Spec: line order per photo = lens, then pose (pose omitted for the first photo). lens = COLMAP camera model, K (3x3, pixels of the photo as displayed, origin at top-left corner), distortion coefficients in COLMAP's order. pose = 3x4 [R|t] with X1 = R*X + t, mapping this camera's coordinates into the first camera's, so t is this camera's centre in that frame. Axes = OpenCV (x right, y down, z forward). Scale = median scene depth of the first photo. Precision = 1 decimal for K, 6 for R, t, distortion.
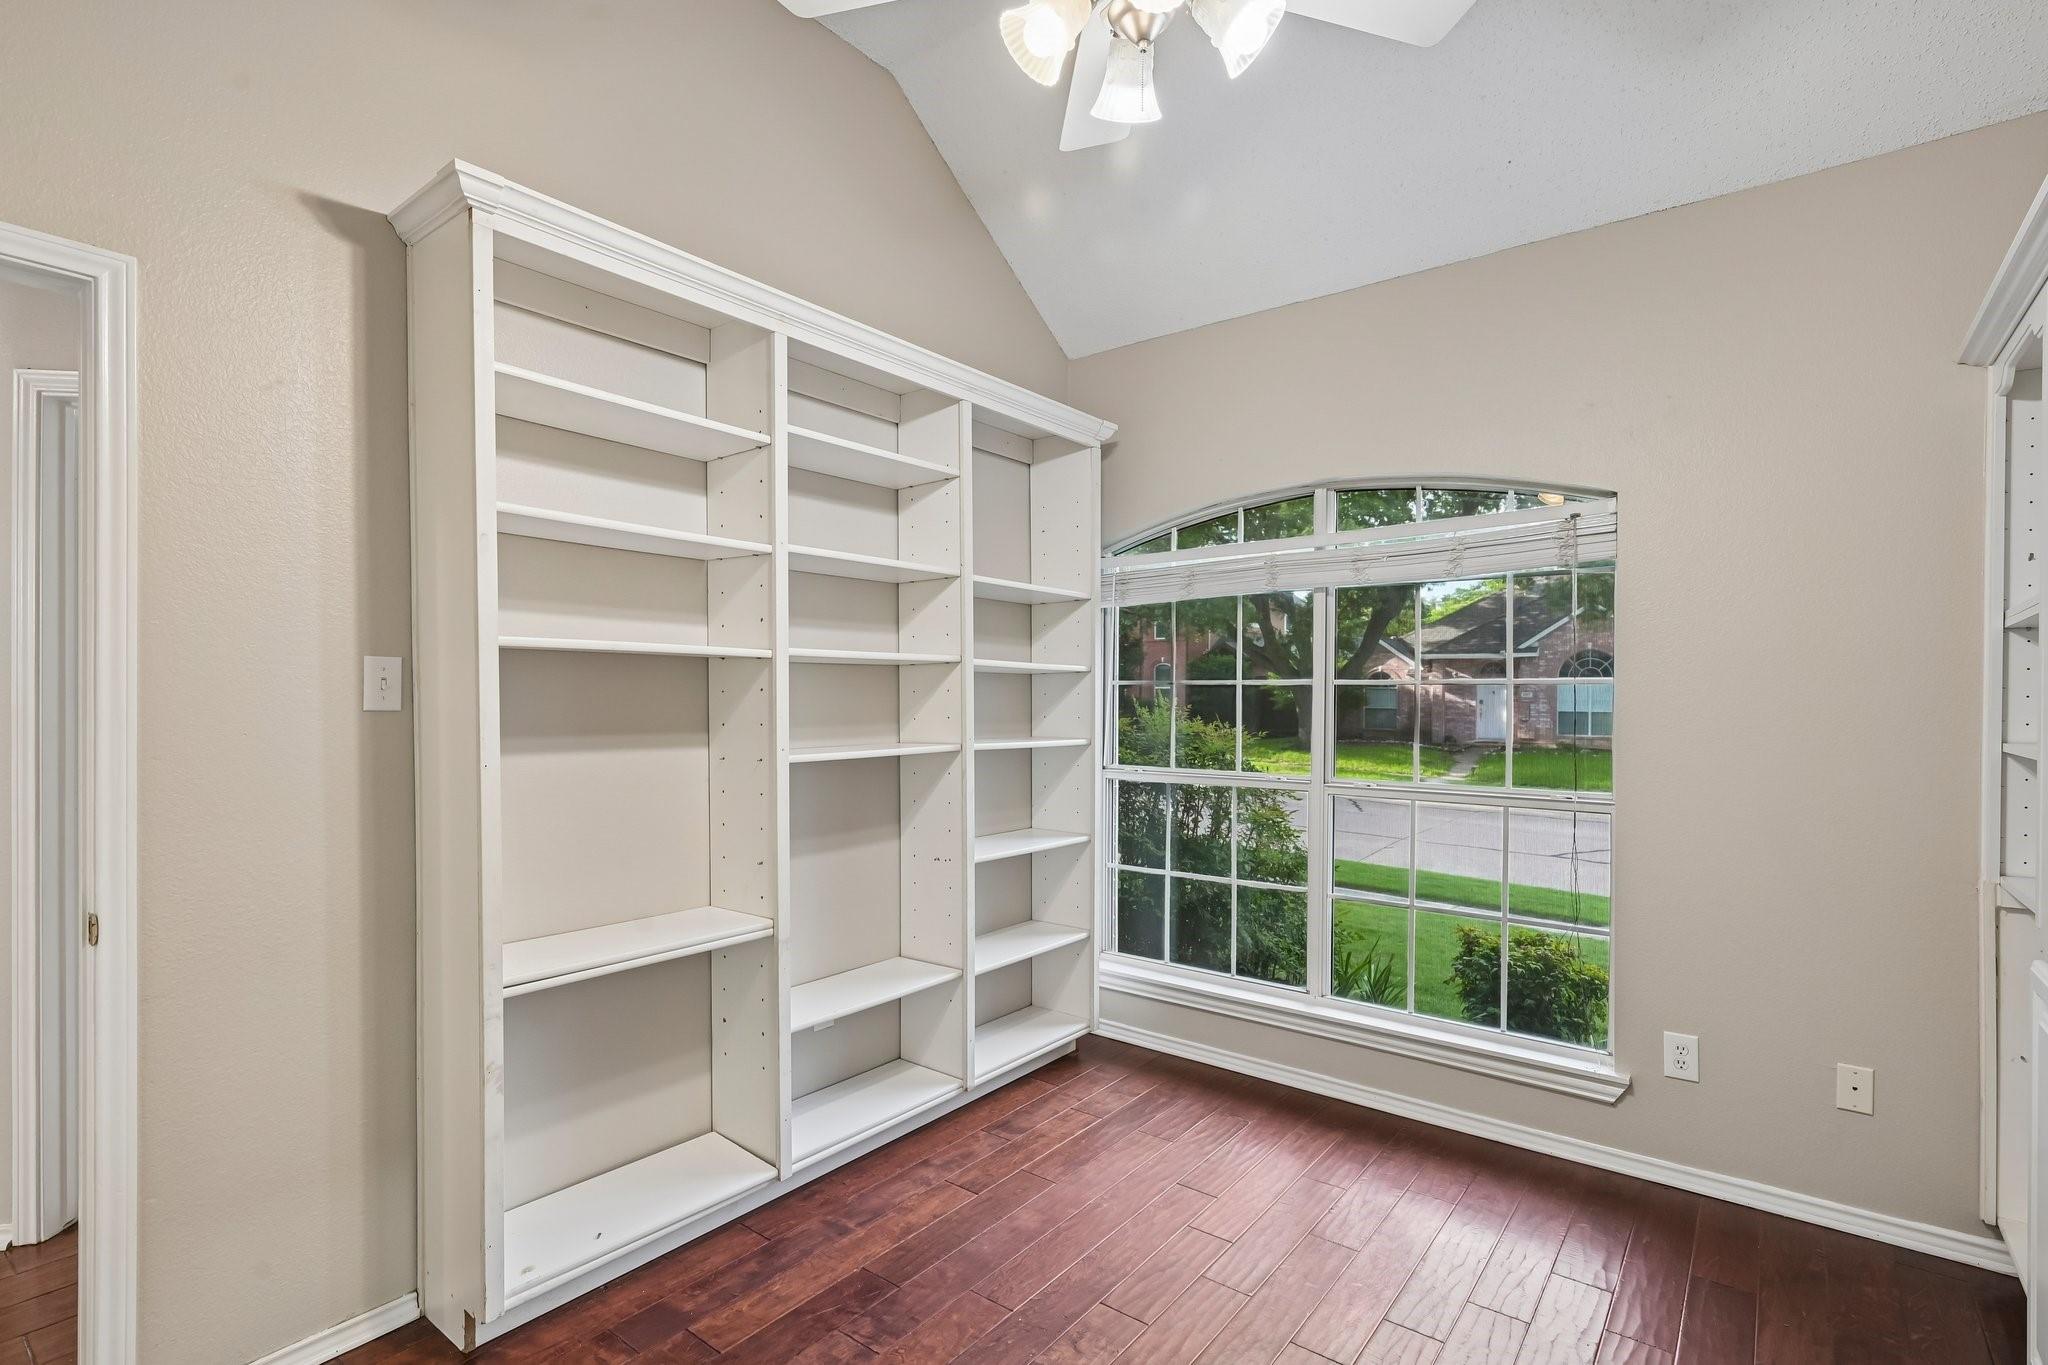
lens RADIAL K [[963.3, 0, 1028.5], [0, 963.3, 691.6], [0, 0, 1]] dist [-0.000774, -0.000377]
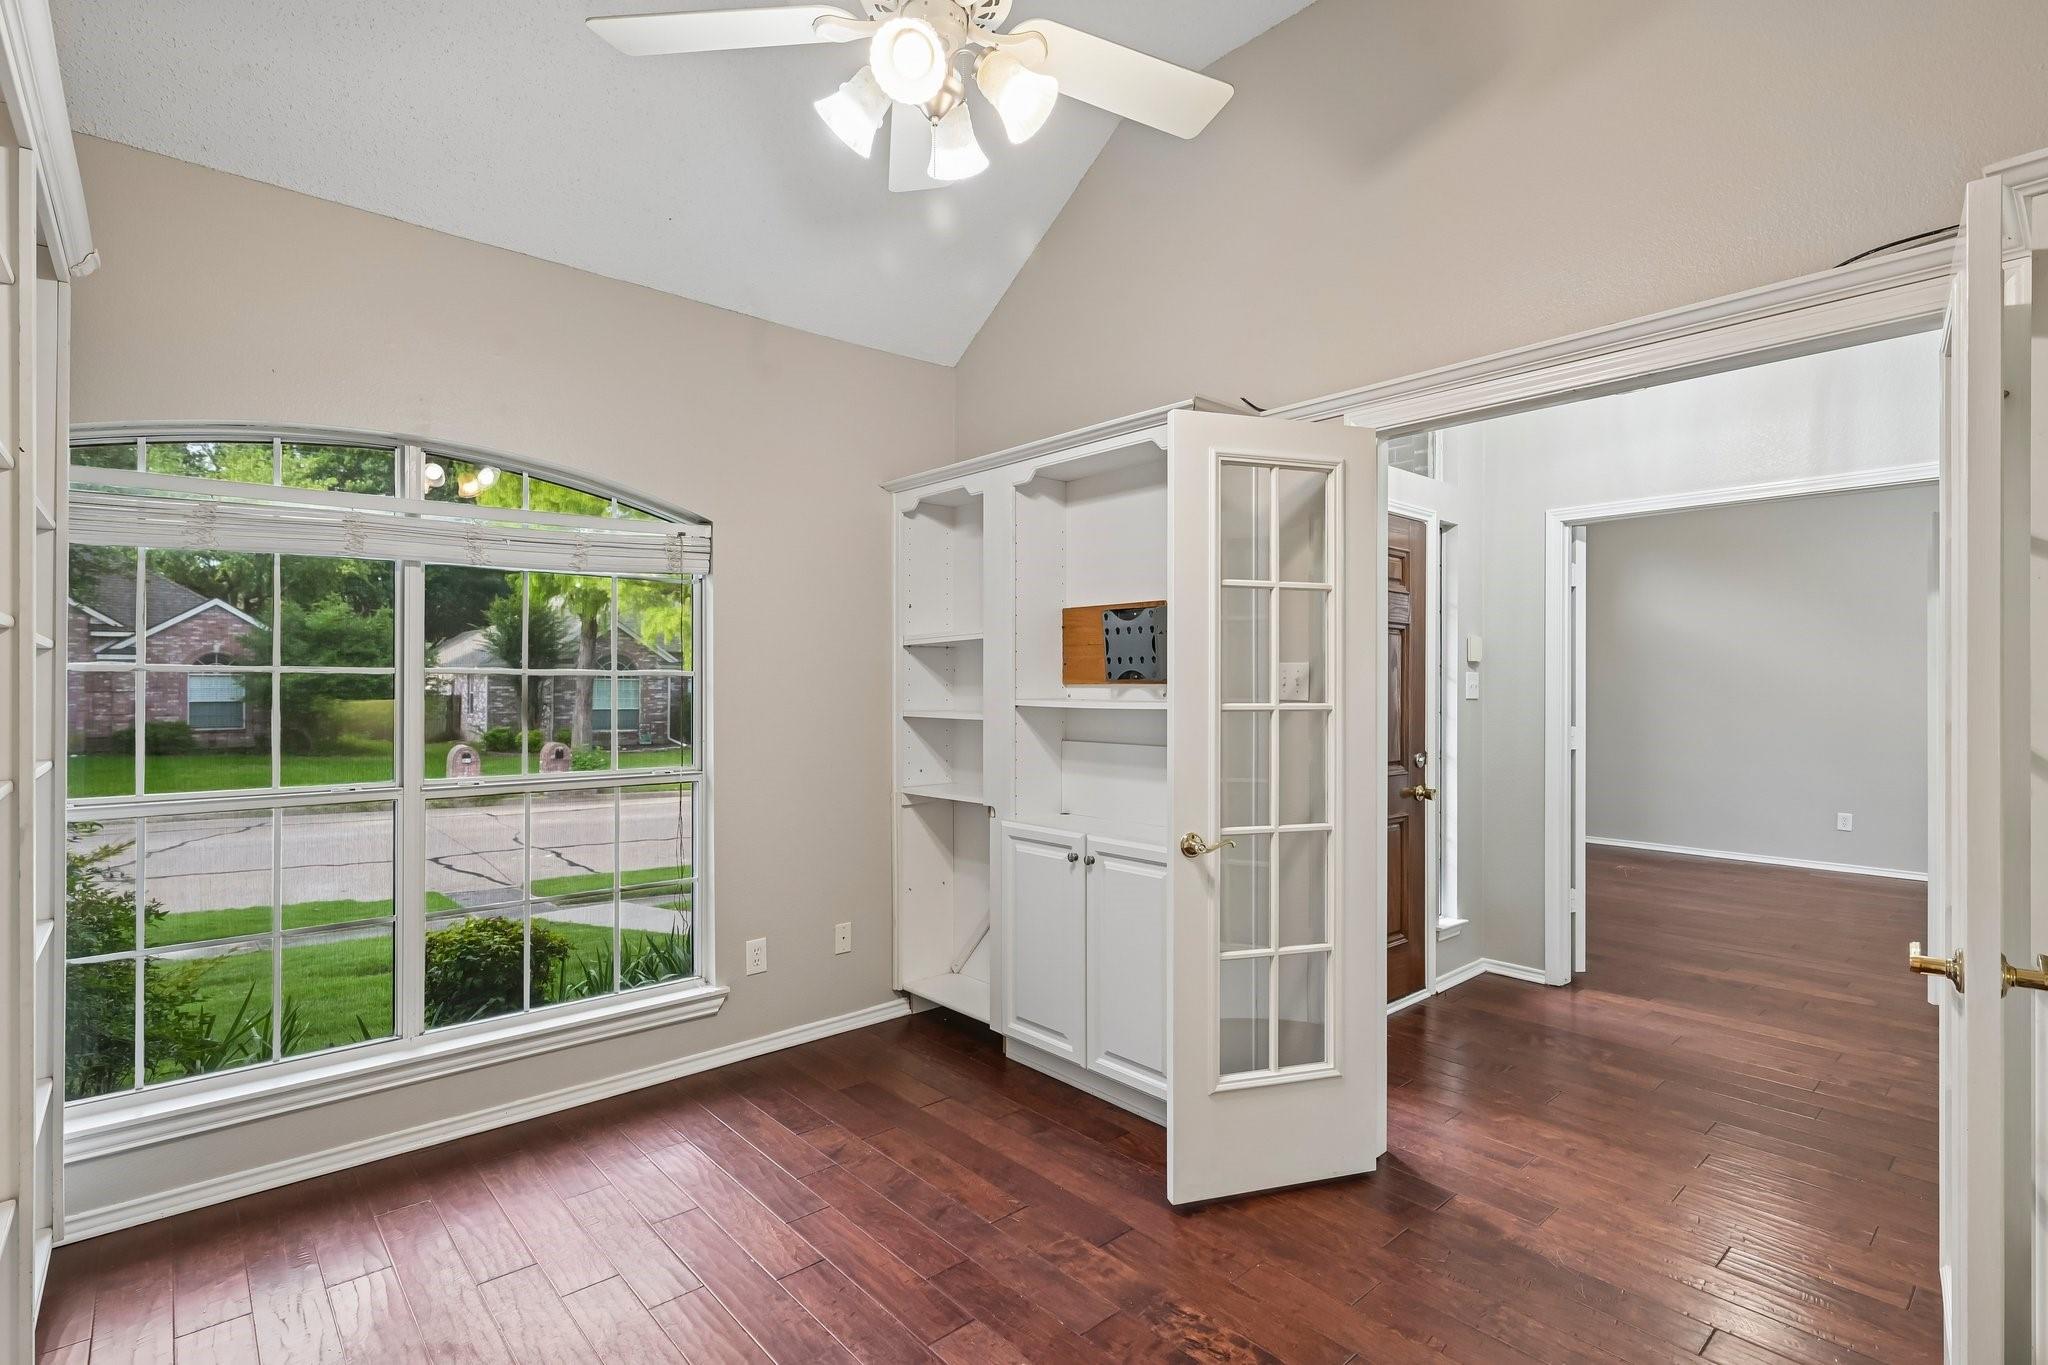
lens RADIAL K [[963.3, 0, 1029.8], [0, 963.3, 676.1], [0, 0, 1]] dist [-0.000774, -0.000377]
pose [[0.180932, 0.001083, 0.983495, -0.439241], [-0.004913, 0.999988, -0.000197, -0.007870], [-0.983483, -0.004796, 0.180935, 0.304360]]
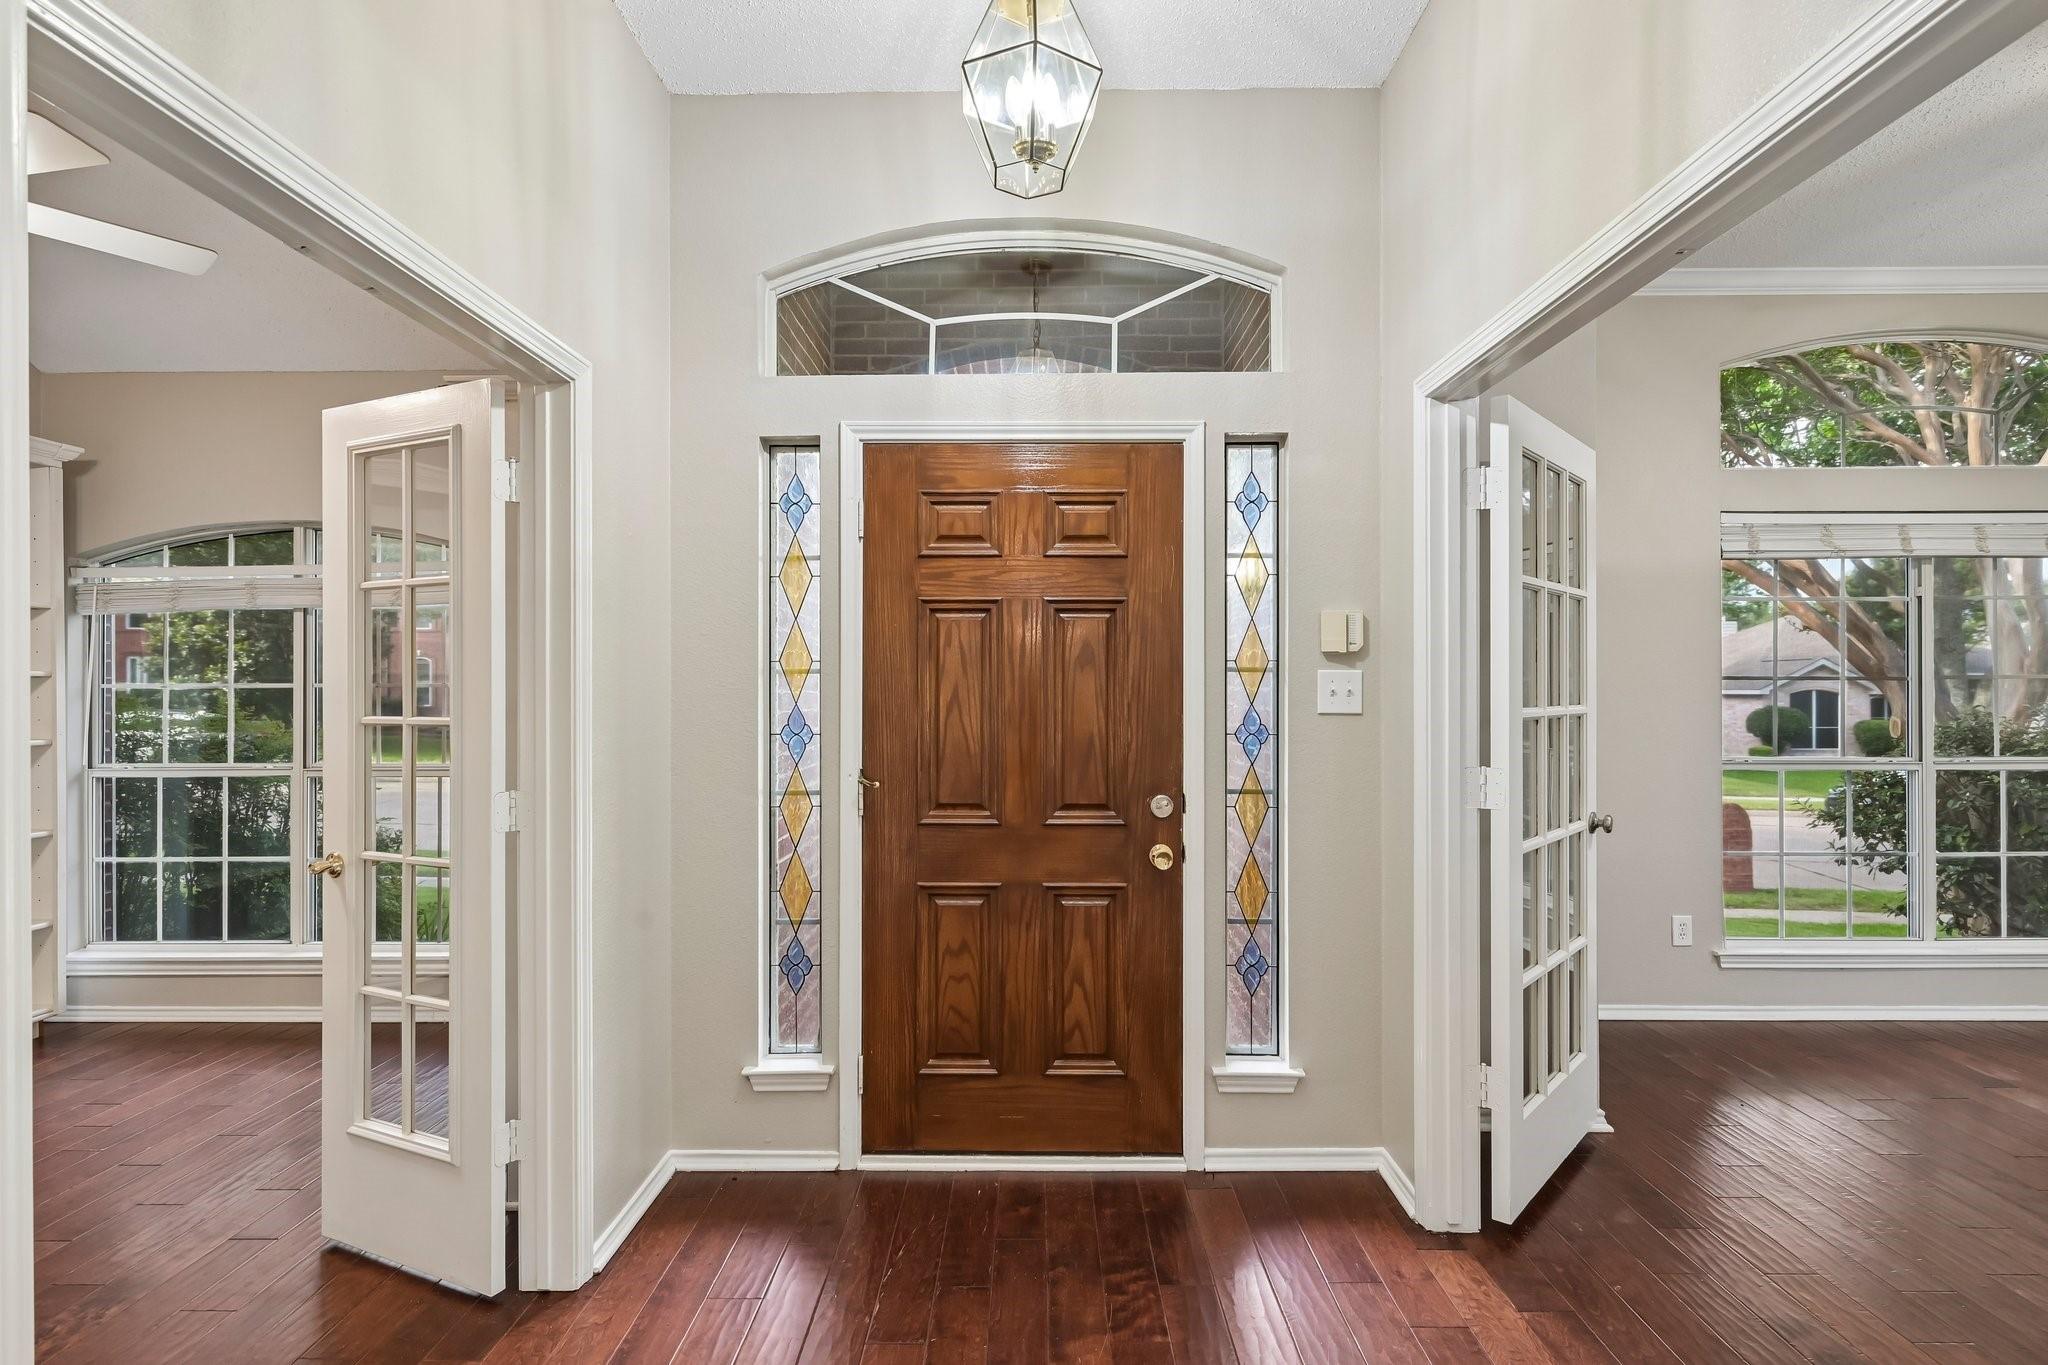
lens RADIAL K [[796.9, 0, 1030.0], [0, 796.9, 695.5], [0, 0, 1]] dist [0.000831, 0.000073]
pose [[0.785284, -0.010044, 0.619054, 0.402313], [0.003044, 0.999919, 0.012363, -0.007531], [-0.619128, -0.007824, 0.785251, -0.361803]]
